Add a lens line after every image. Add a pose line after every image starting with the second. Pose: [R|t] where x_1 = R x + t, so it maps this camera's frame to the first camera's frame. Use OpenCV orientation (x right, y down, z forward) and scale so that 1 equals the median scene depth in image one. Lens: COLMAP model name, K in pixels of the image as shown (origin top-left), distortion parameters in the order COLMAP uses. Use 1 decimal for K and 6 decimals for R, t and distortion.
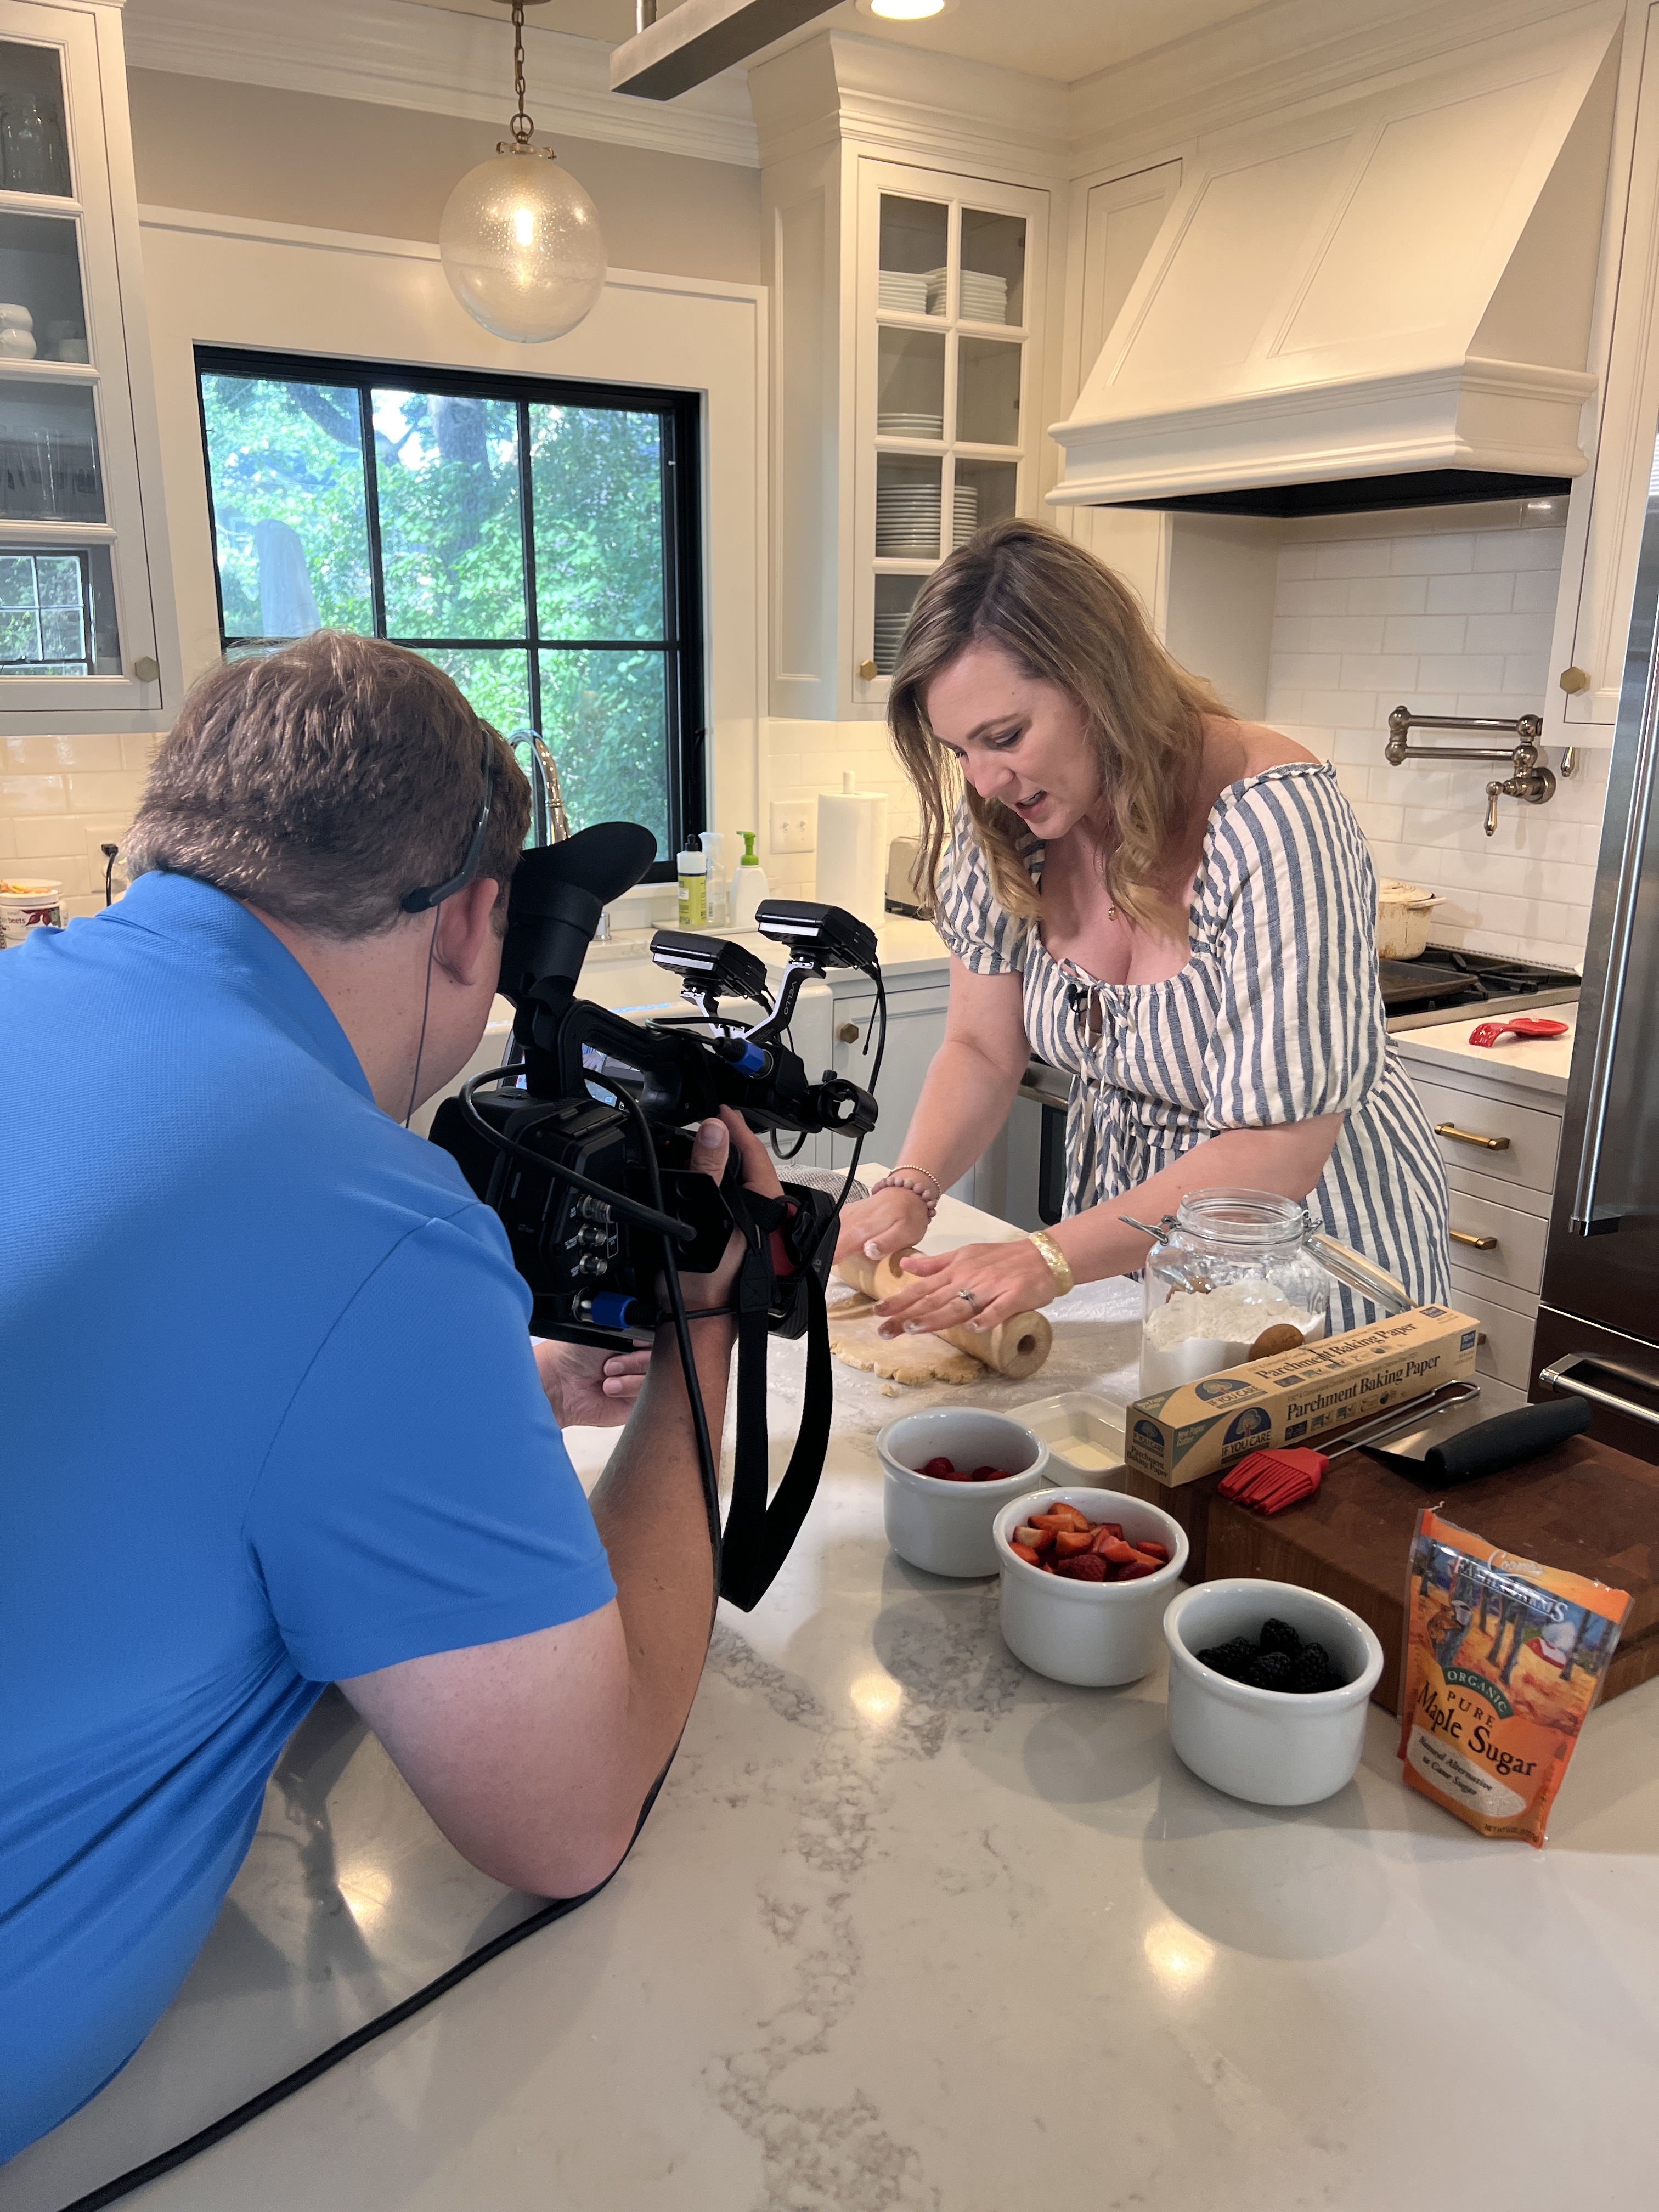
lens RADIAL K [[1674.2, 0, 829.5], [0, 1674.2, 1106.0], [0, 0, 1]] dist [-0.003564, 0.047650]
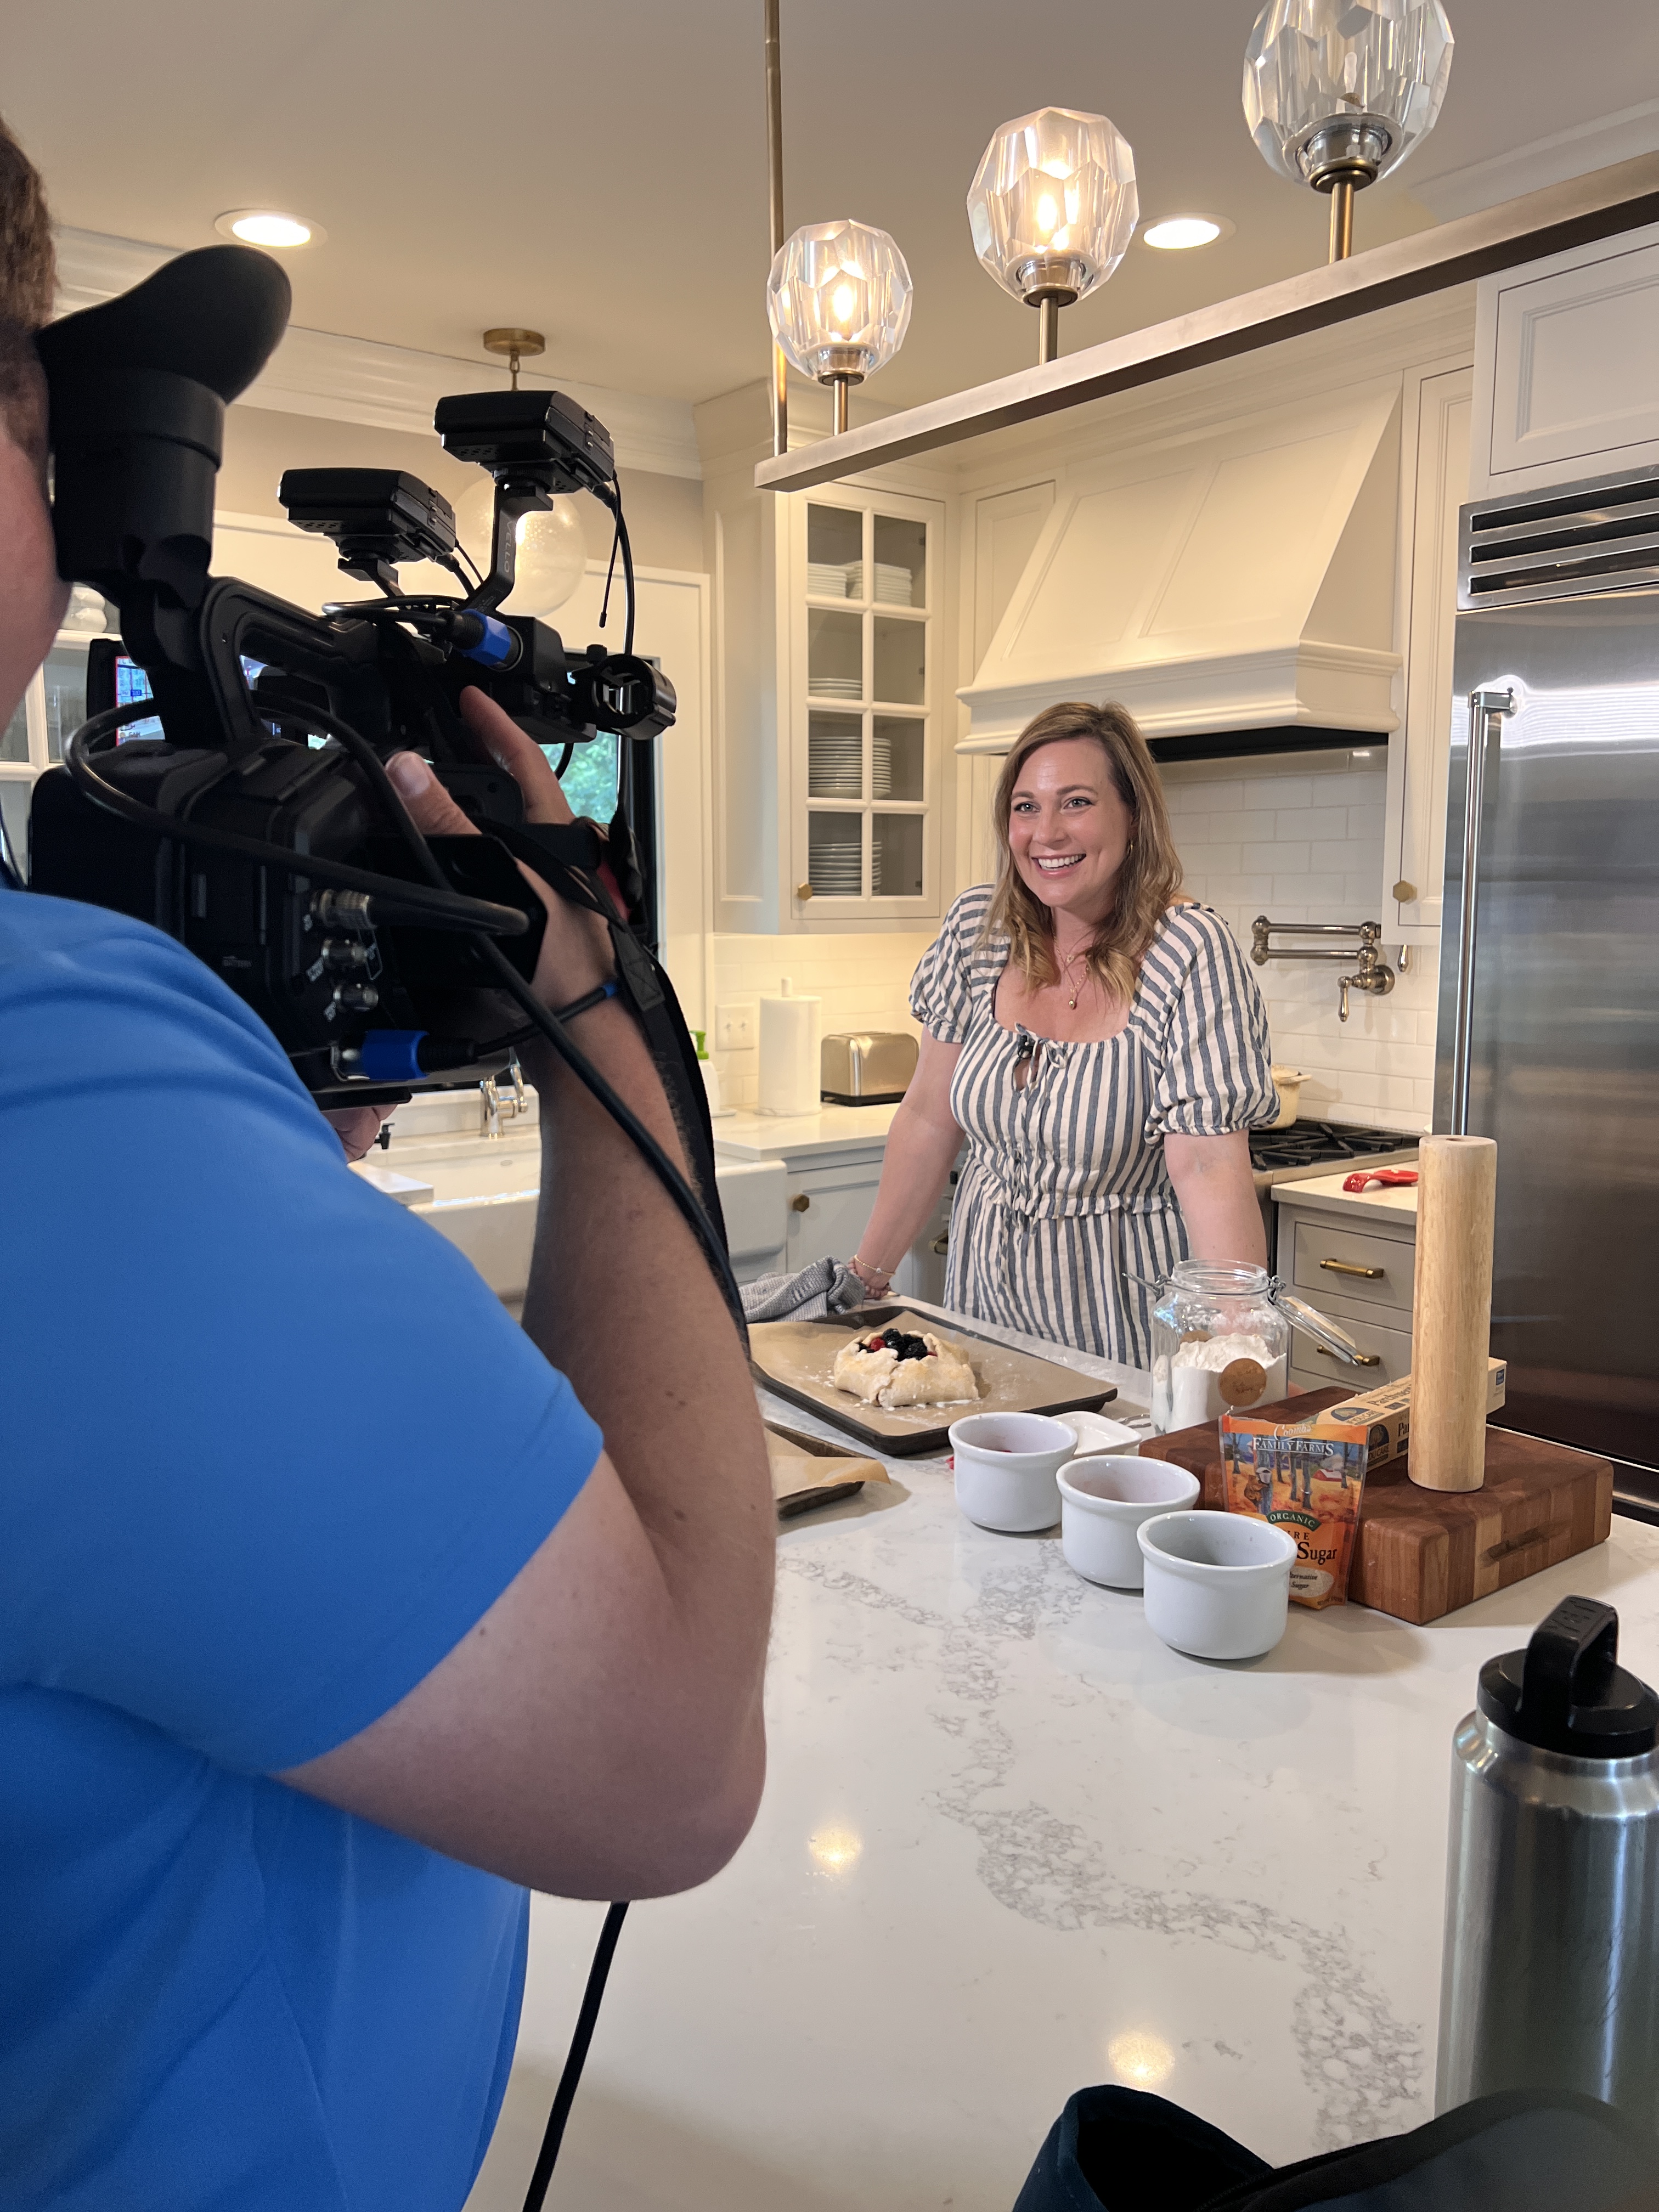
lens RADIAL K [[1690.0, 0, 831.5], [0, 1690.0, 1076.3], [0, 0, 1]] dist [0.129529, -0.246091]
pose [[0.995758, -0.015798, 0.090640, -0.070985], [0.029632, 0.987724, -0.153374, 0.047750], [-0.087104, 0.155409, 0.984003, -0.137935]]
